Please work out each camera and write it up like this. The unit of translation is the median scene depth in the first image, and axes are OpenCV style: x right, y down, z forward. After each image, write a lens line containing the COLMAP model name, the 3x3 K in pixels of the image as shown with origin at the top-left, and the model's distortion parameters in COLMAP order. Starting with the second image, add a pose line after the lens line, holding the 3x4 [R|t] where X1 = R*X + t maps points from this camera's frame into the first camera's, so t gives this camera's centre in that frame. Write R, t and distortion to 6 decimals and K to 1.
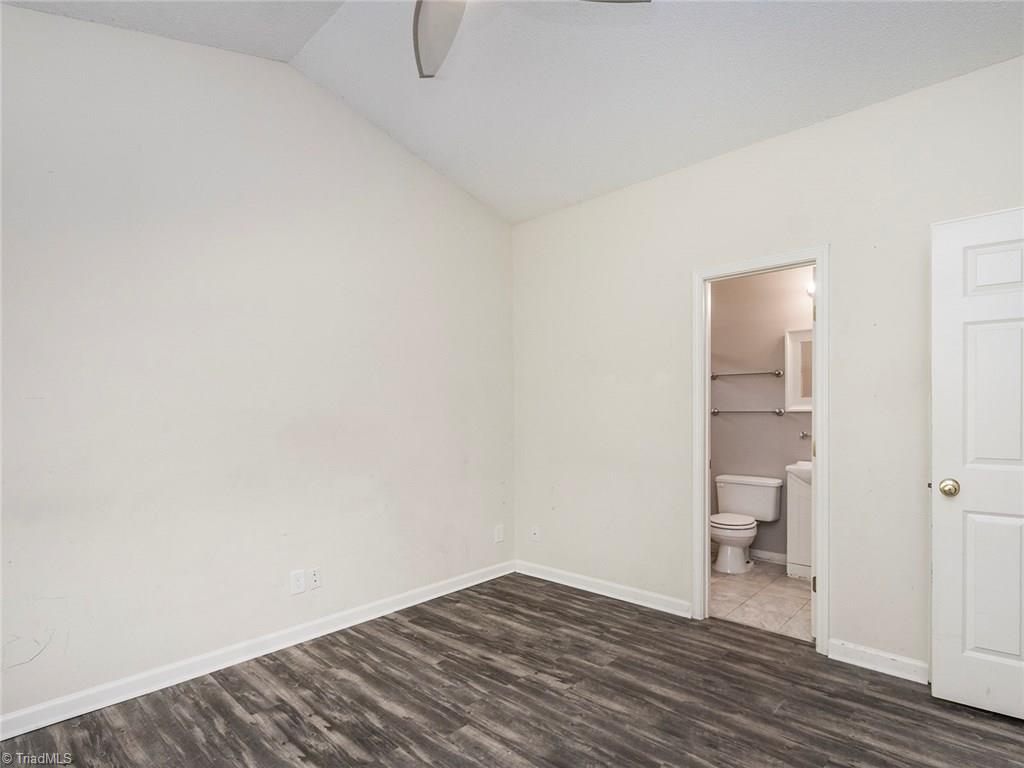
lens RADIAL K [[538.6, 0, 516.2], [0, 538.6, 394.5], [0, 0, 1]] dist [0.011960, -0.007040]
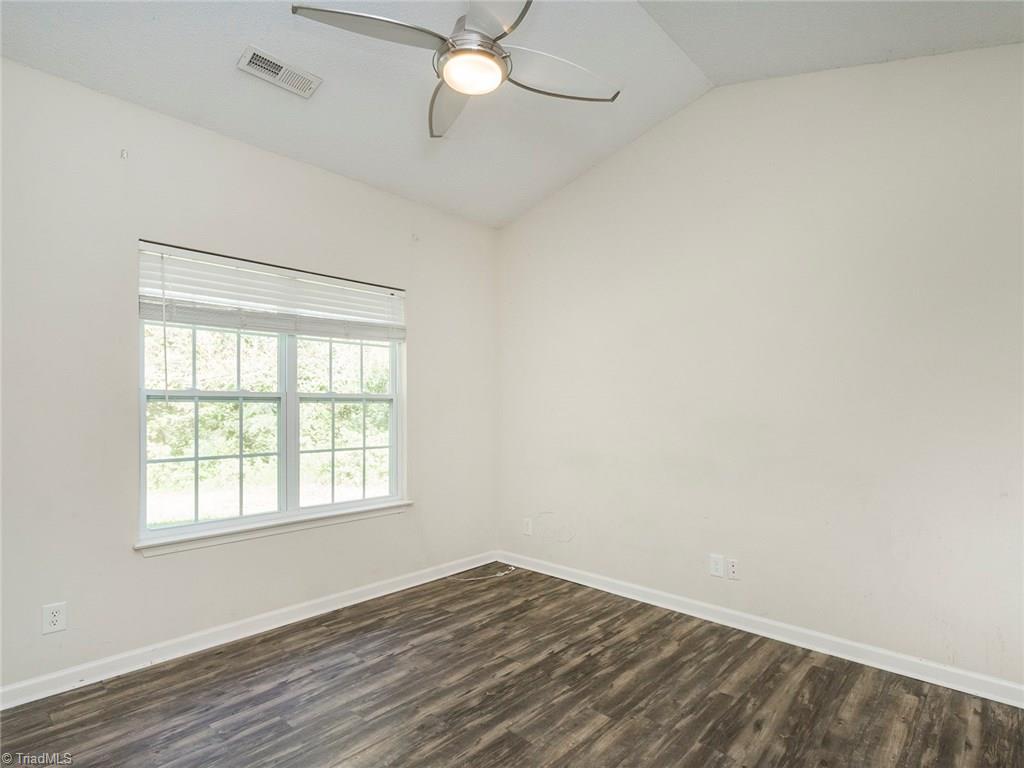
lens RADIAL K [[538.6, 0, 512.2], [0, 538.6, 388.9], [0, 0, 1]] dist [0.011960, -0.007040]
pose [[0.003927, -0.020946, -0.999773, 0.784347], [0.022309, 0.999534, -0.020854, 0.011418], [0.999743, -0.022222, 0.004393, 0.695582]]
